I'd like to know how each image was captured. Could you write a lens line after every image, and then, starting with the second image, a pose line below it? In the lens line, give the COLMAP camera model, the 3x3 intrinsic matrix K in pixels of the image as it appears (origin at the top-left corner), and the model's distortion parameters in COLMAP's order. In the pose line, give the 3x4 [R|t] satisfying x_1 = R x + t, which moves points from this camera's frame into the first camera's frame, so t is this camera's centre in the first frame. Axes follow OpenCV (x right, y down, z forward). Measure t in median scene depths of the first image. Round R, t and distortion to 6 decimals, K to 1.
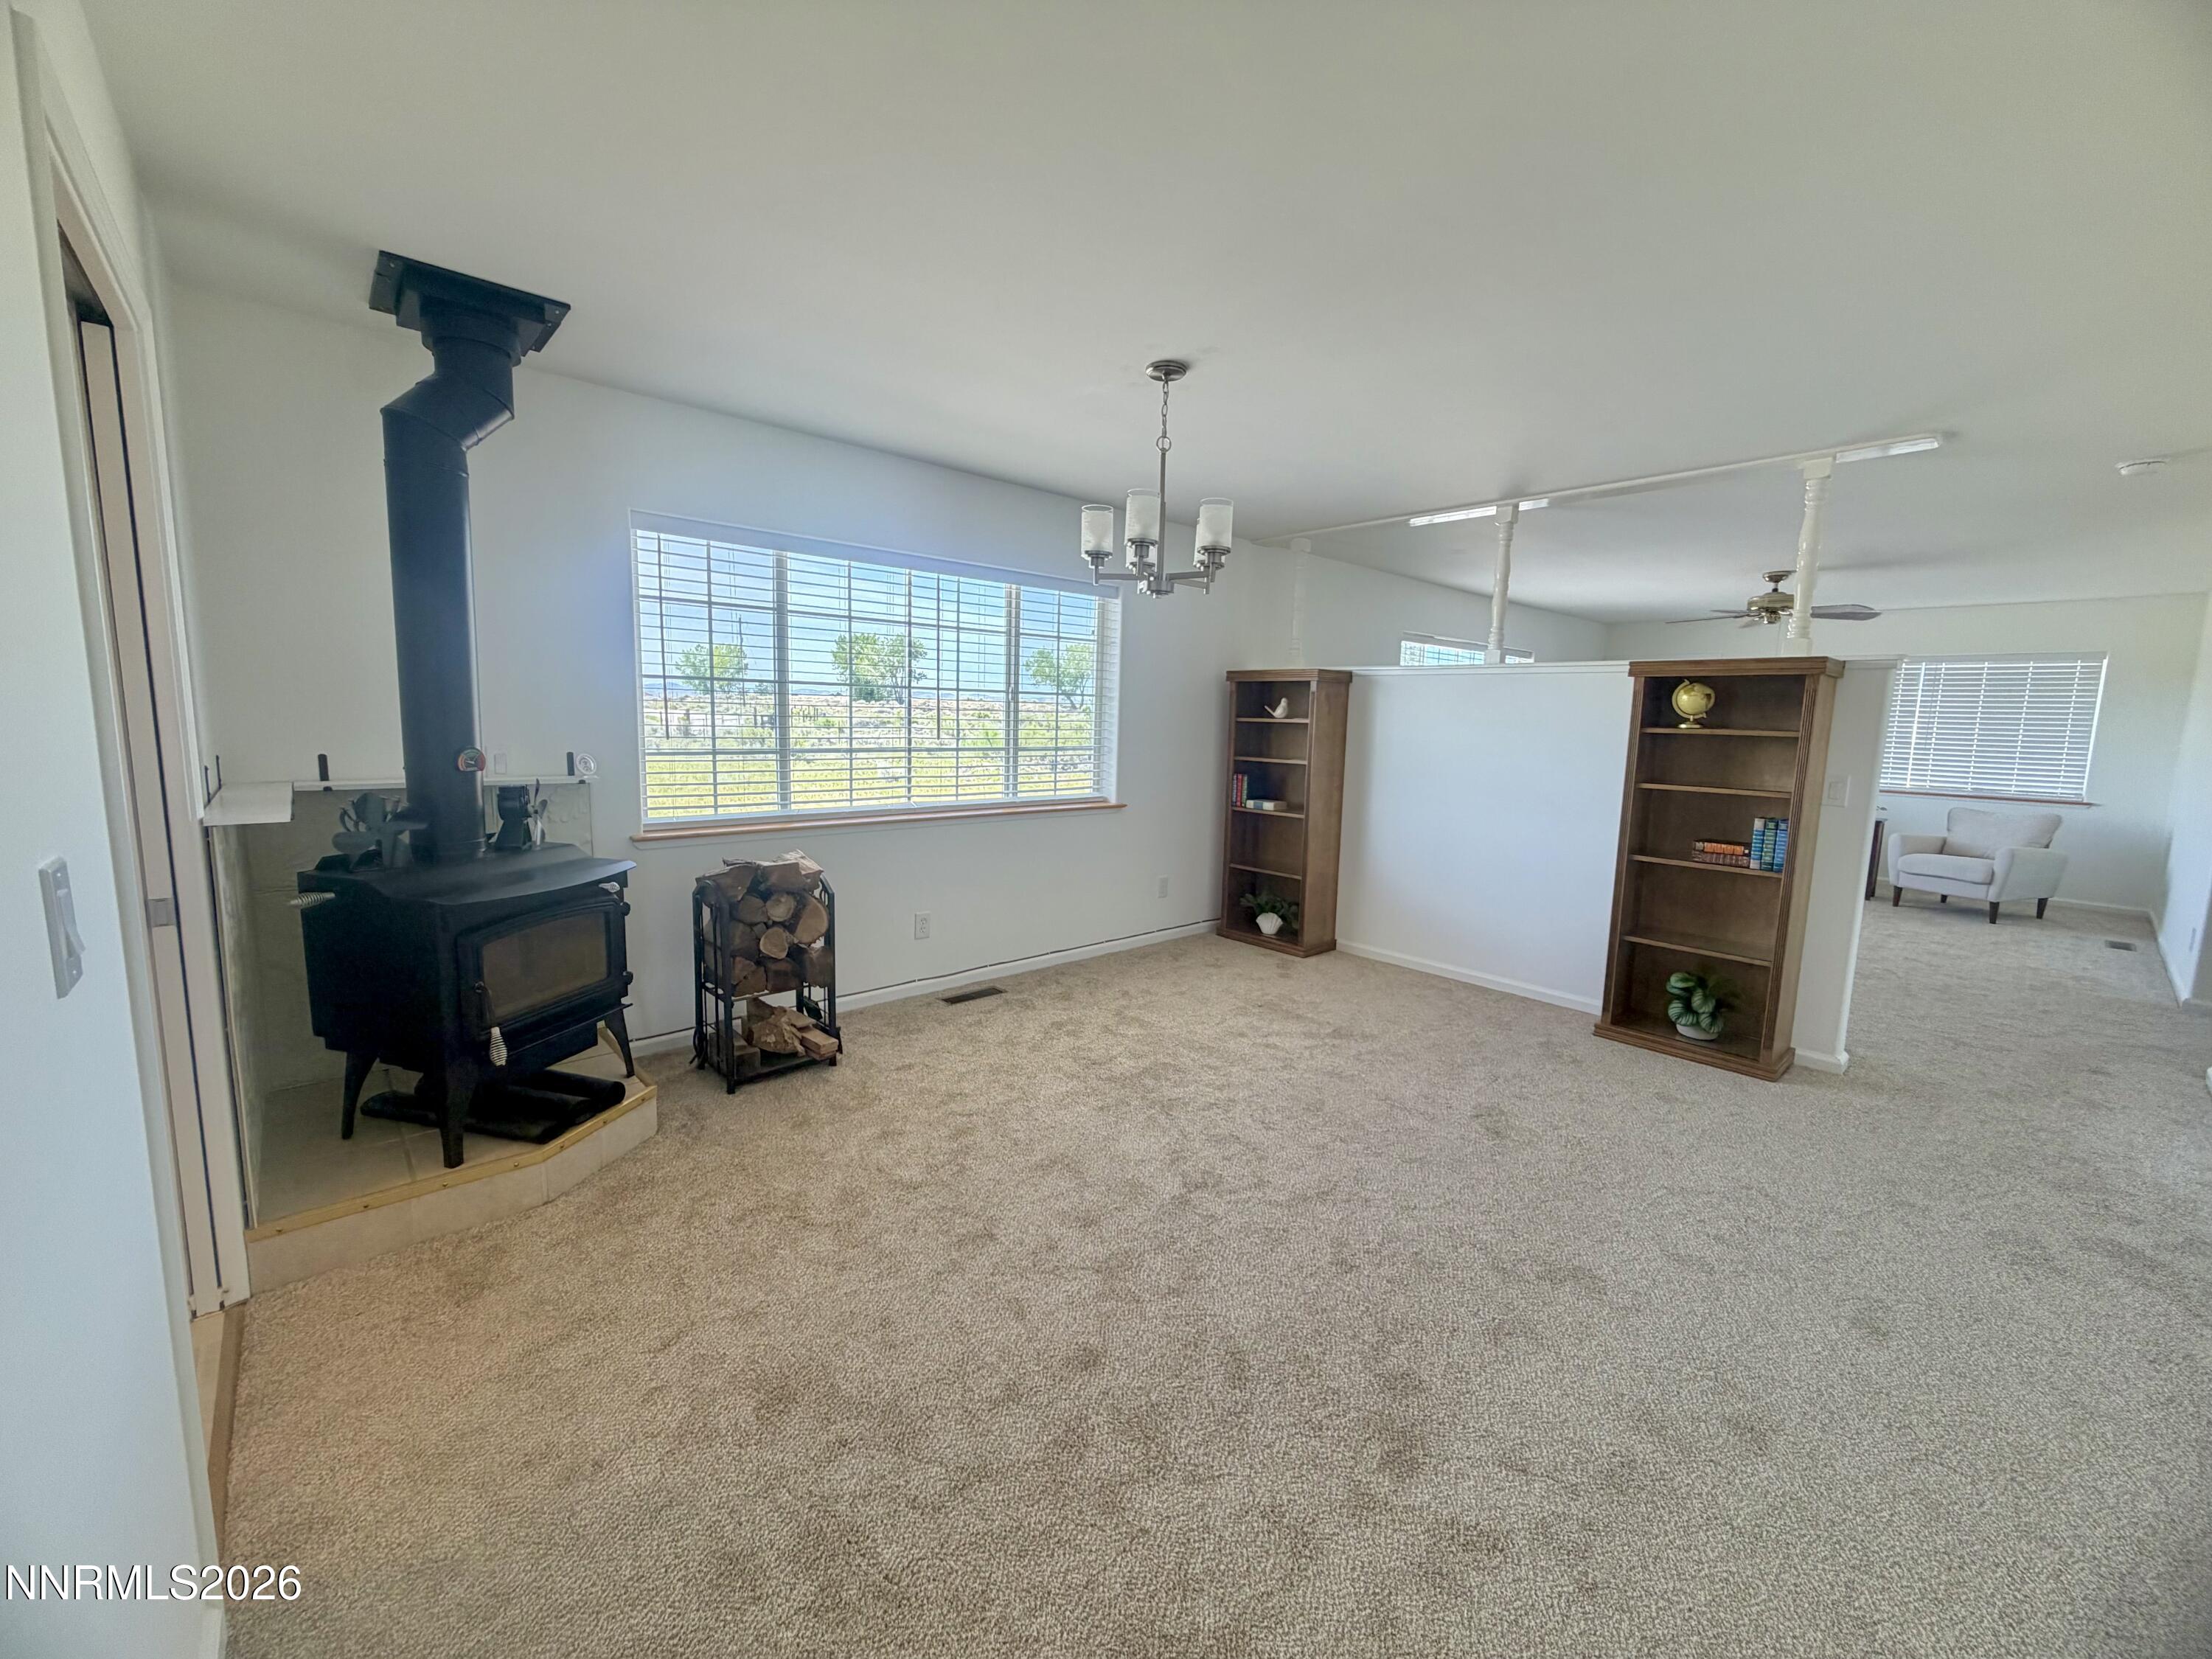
lens RADIAL K [[878.7, 0, 1100.3], [0, 878.7, 827.2], [0, 0, 1]] dist [0.000664, 0.000137]
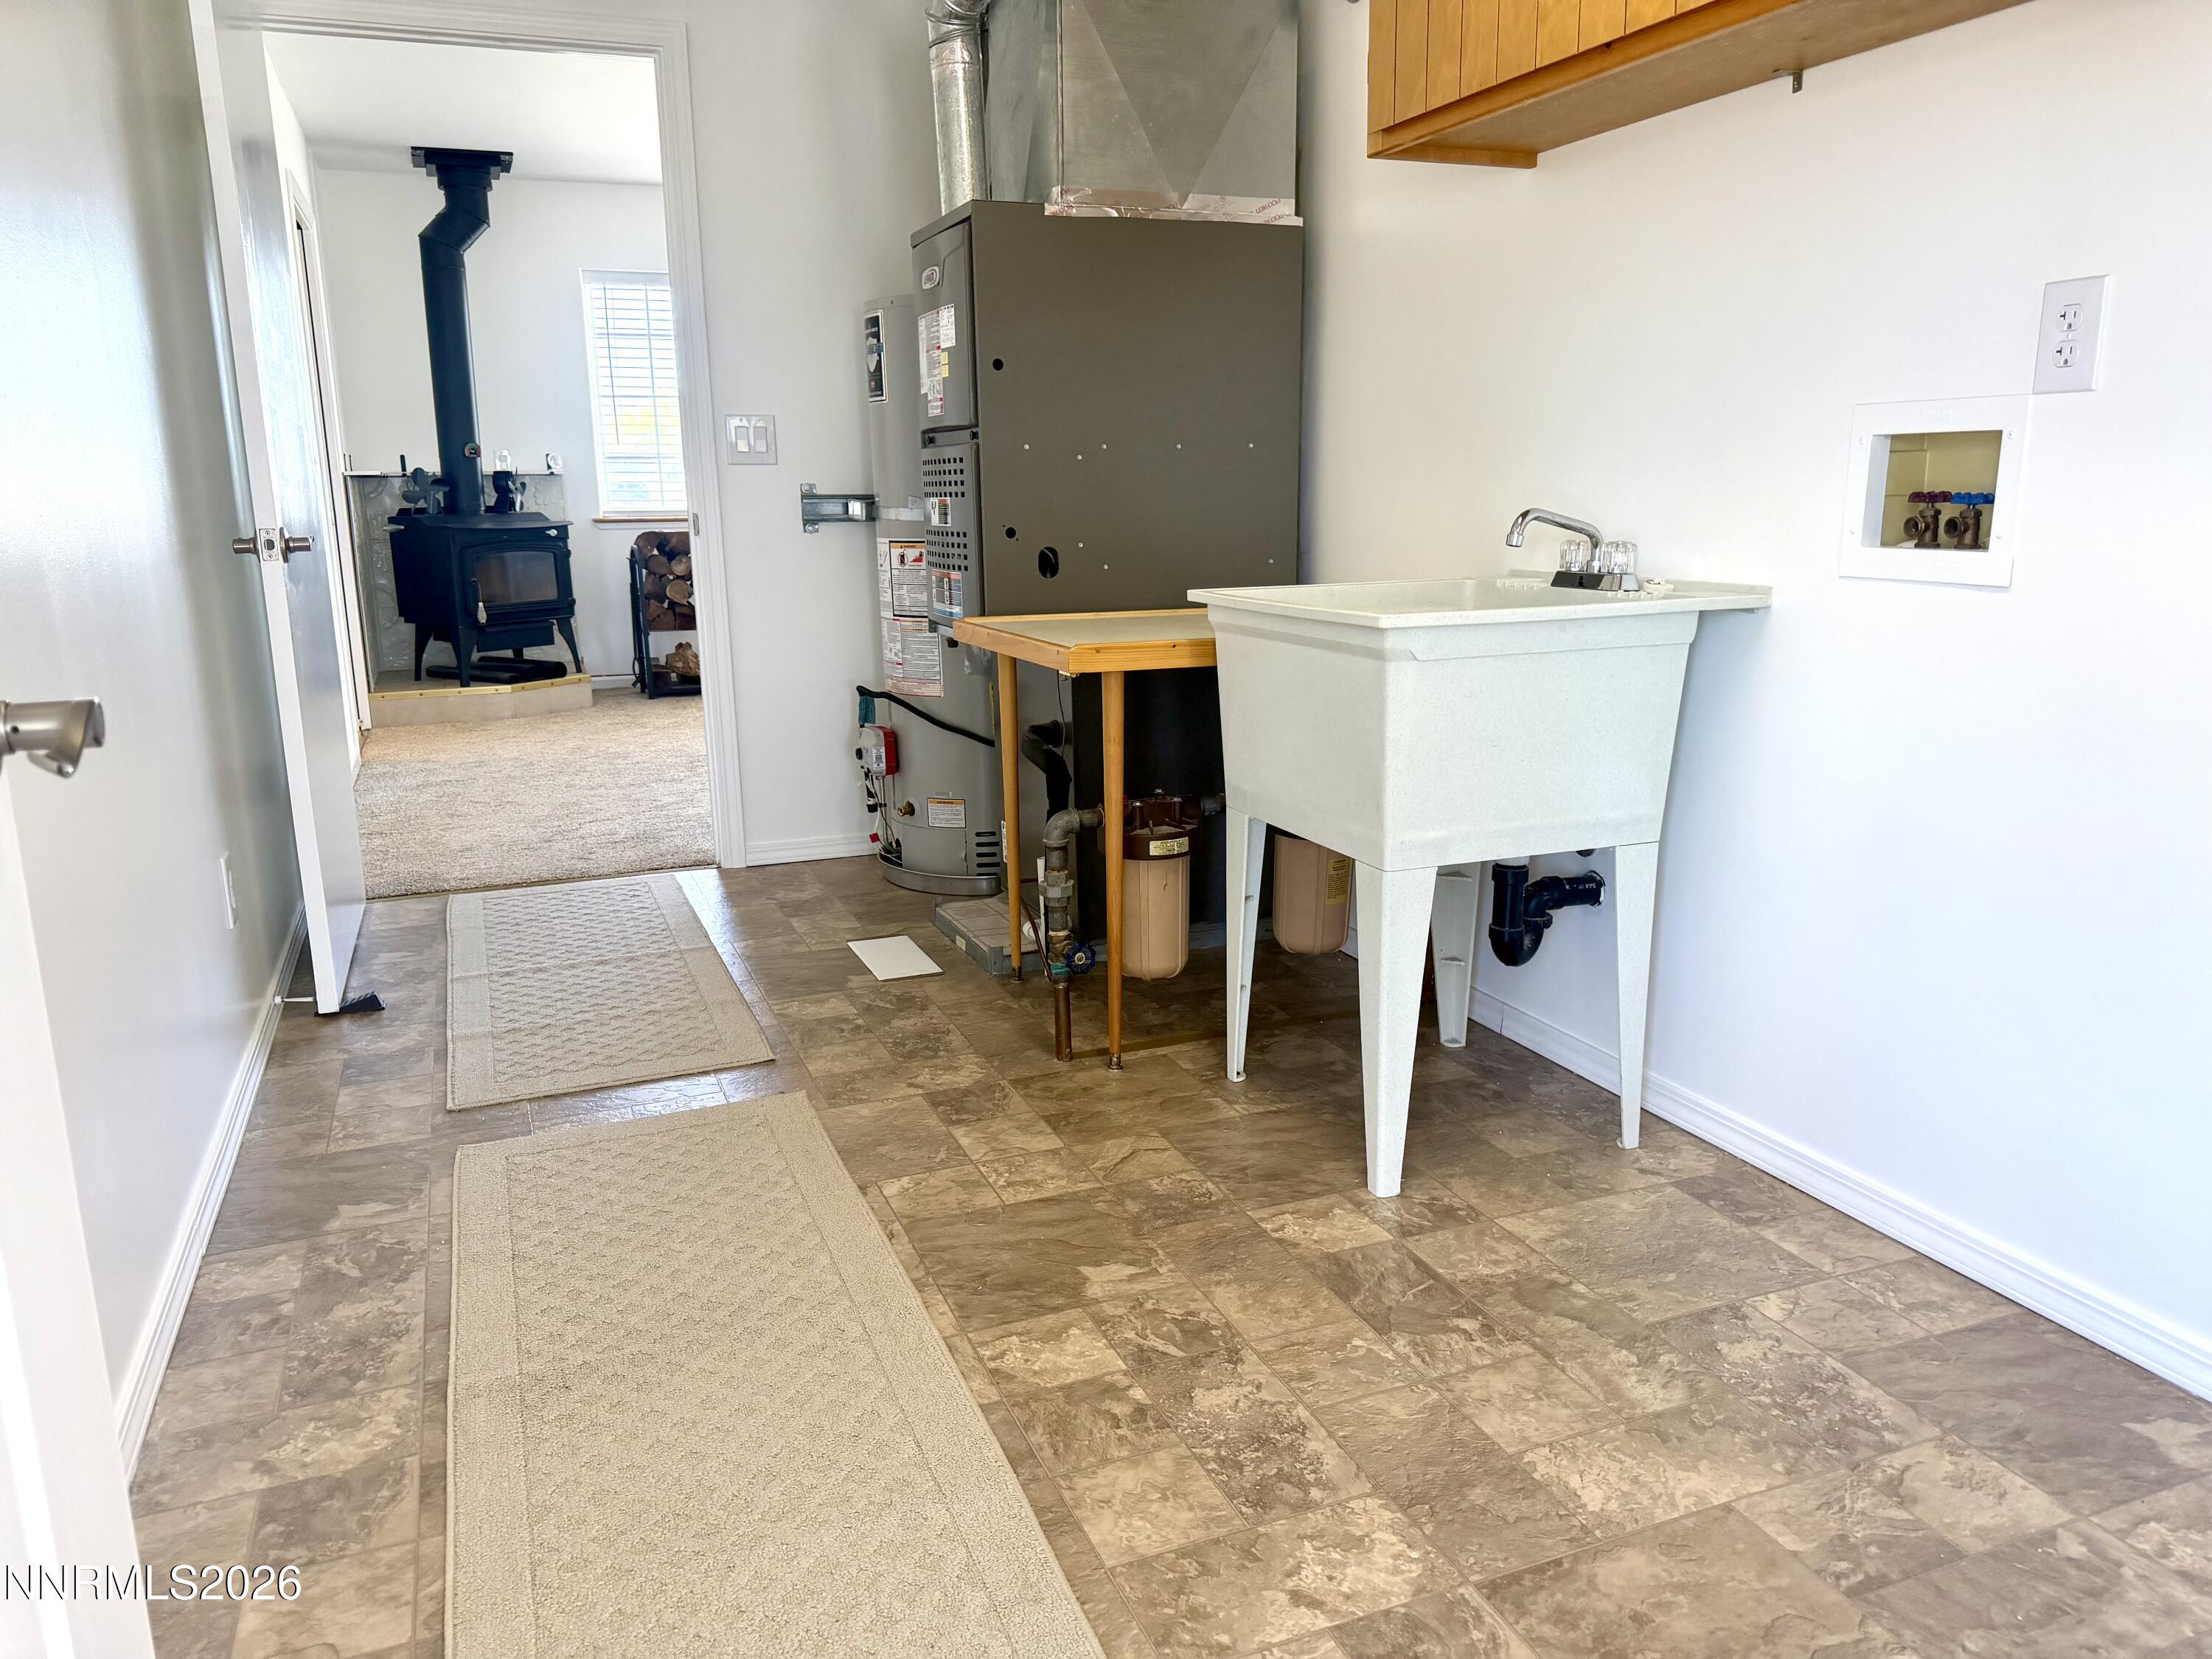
lens RADIAL K [[1559.7, 0, 1106.0], [0, 1559.7, 829.5], [0, 0, 1]] dist [0.005464, 0.001651]
pose [[0.940201, 0.038550, -0.338431, 0.996130], [-0.007421, 0.995657, 0.092797, 0.248420], [0.340539, -0.084737, 0.936404, -0.976448]]
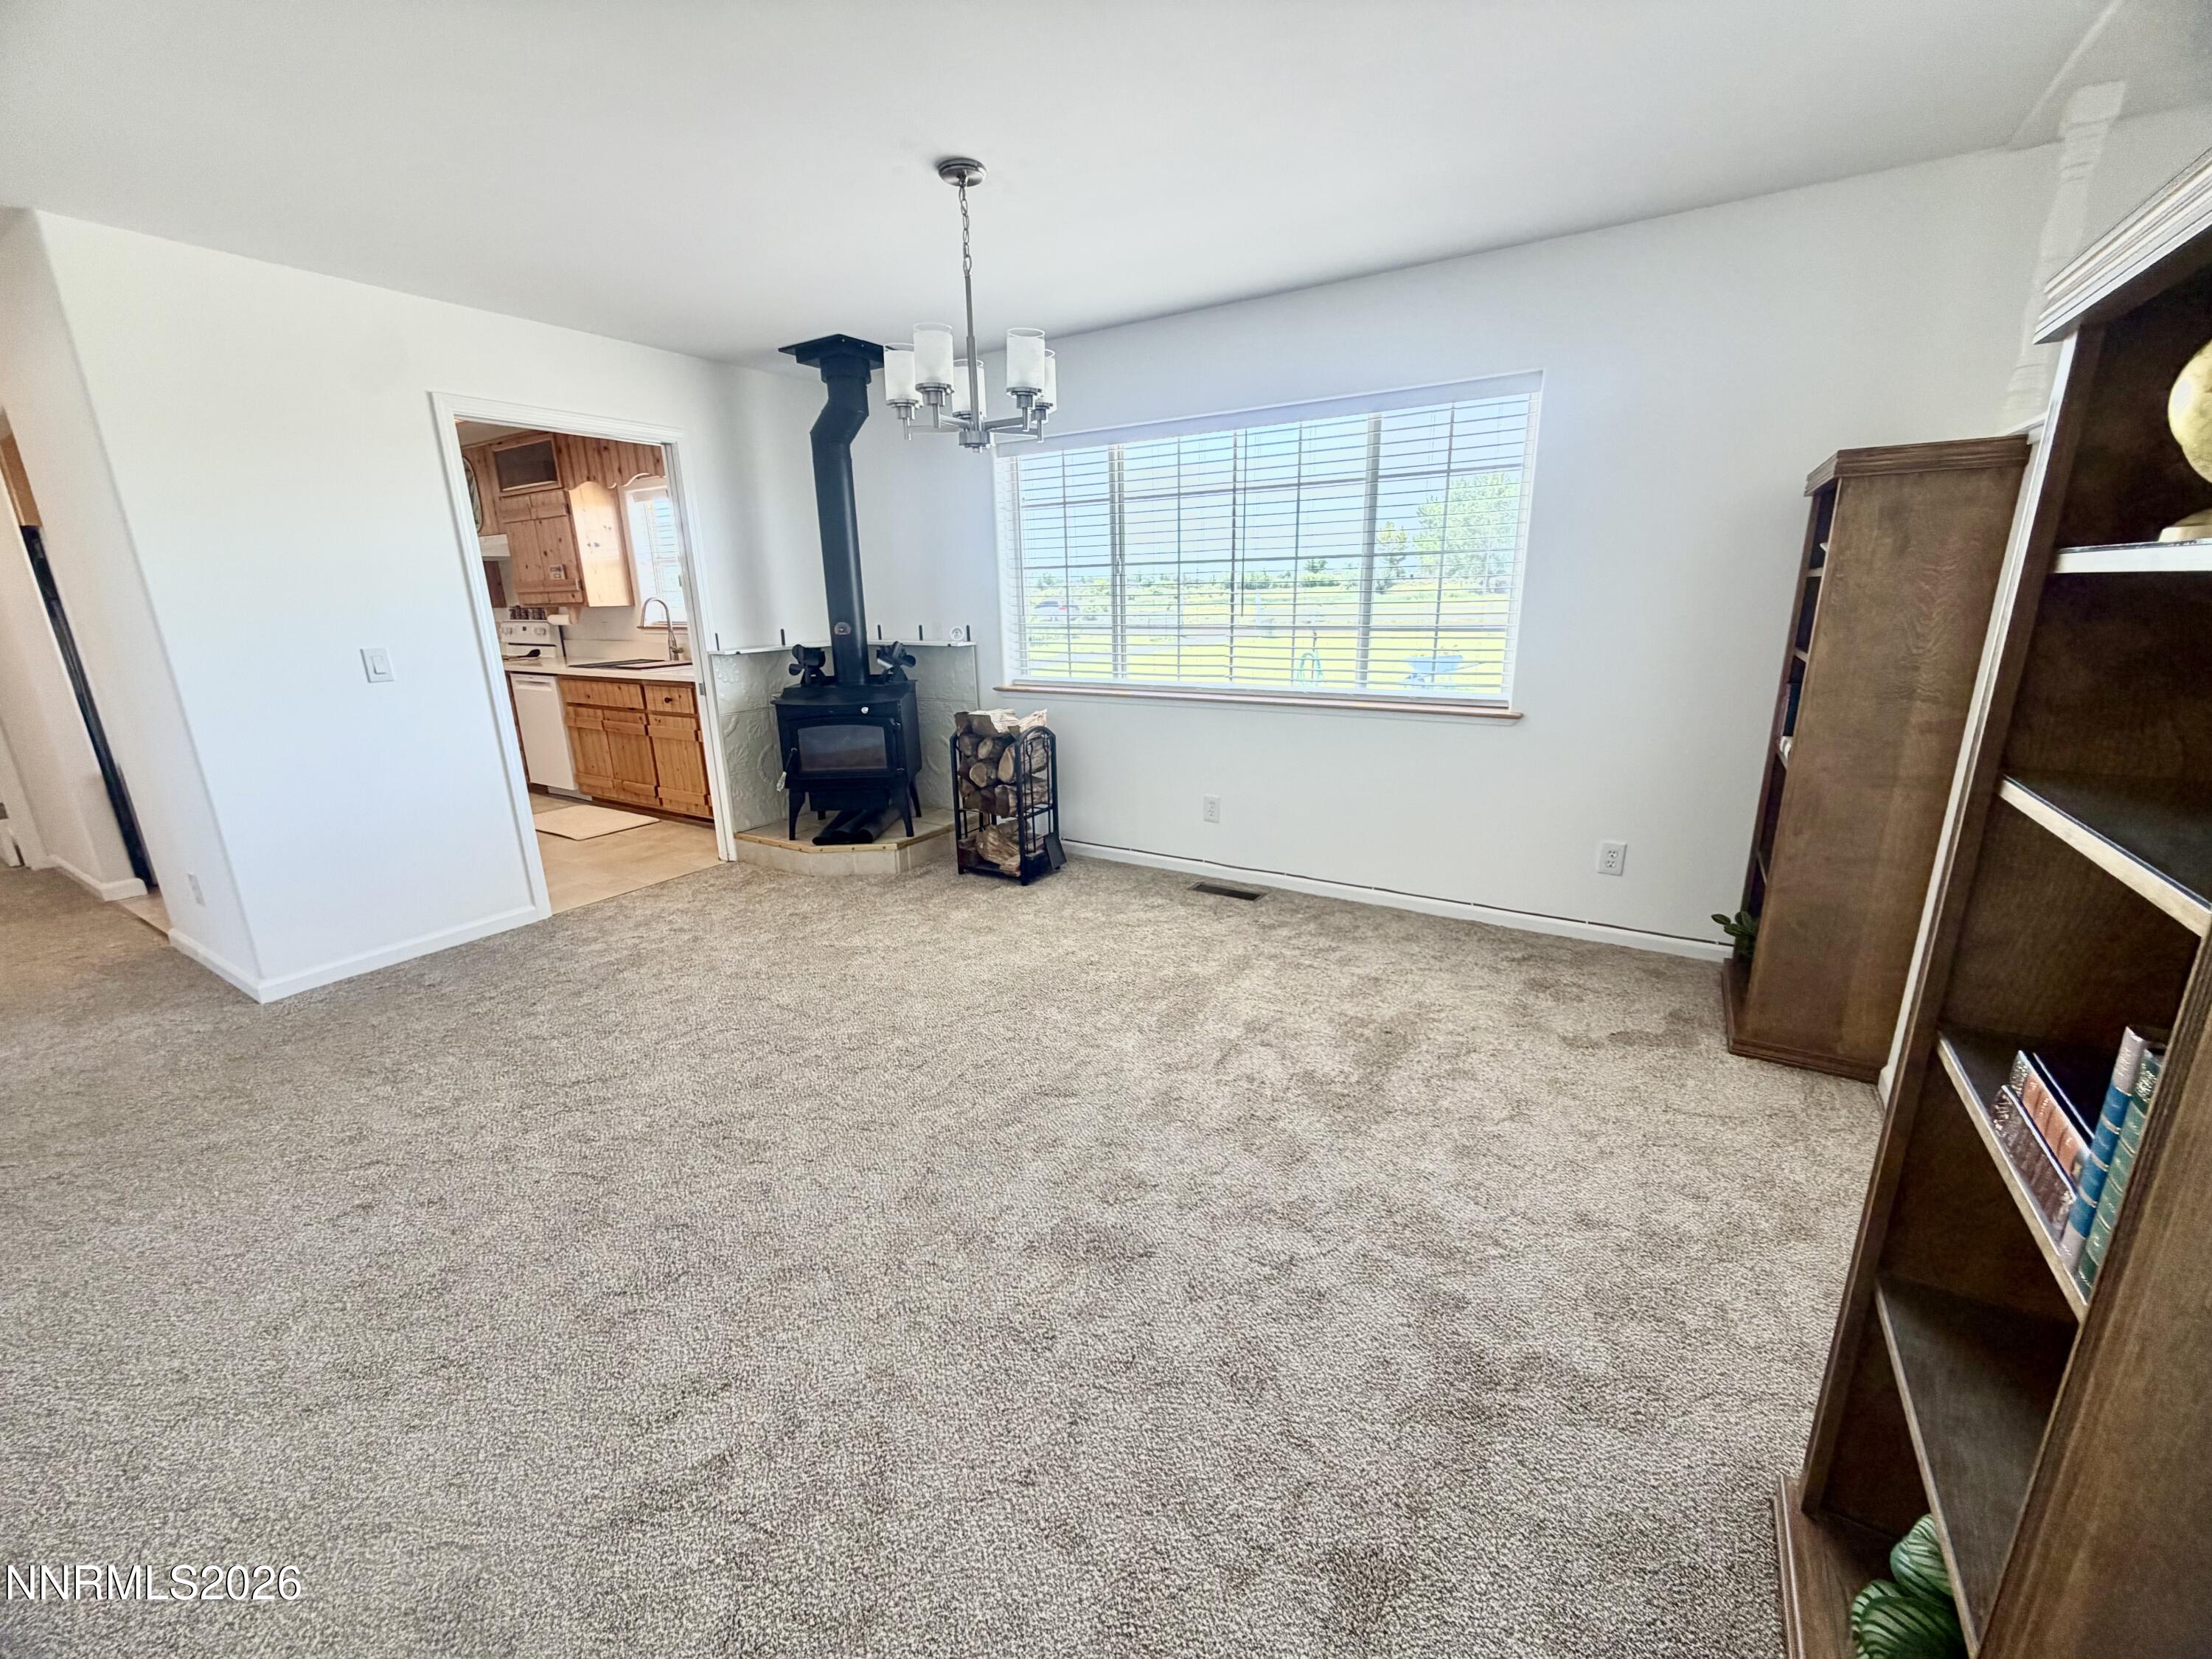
lens RADIAL K [[884.4, 0, 1110.0], [0, 884.4, 831.9], [0, 0, 1]] dist [-0.000337, -0.000012]
pose [[0.273051, 0.225237, -0.935260, 0.851158], [-0.096447, 0.973715, 0.206340, -0.069398], [0.957153, 0.033861, 0.287597, 0.730995]]
